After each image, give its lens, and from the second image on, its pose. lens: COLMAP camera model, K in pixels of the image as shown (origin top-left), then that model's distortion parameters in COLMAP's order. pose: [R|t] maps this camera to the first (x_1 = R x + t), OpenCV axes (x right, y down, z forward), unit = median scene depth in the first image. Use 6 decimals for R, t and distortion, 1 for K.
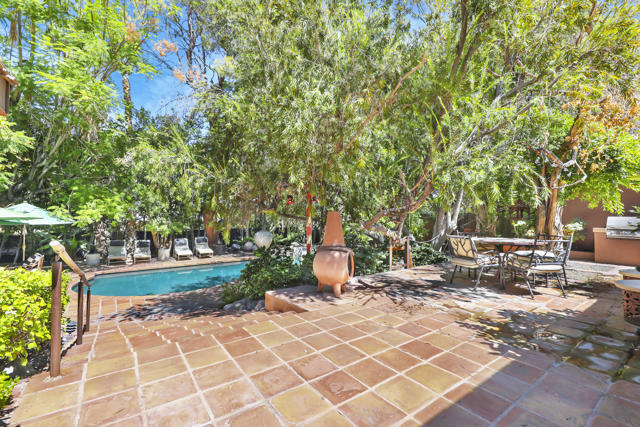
lens RADIAL K [[278.8, 0, 324.1], [0, 278.8, 210.9], [0, 0, 1]] dist [0.003037, -0.001022]
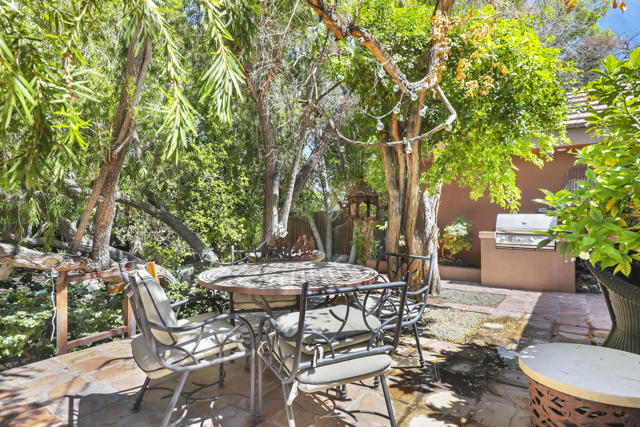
lens RADIAL K [[365.4, 0, 317.0], [0, 365.4, 214.7], [0, 0, 1]] dist [0.002499, -0.002244]
pose [[0.945935, -0.005386, 0.324312, 0.351024], [0.000302, 0.999876, 0.015725, 0.008833], [-0.324357, -0.014777, 0.945819, 0.340609]]
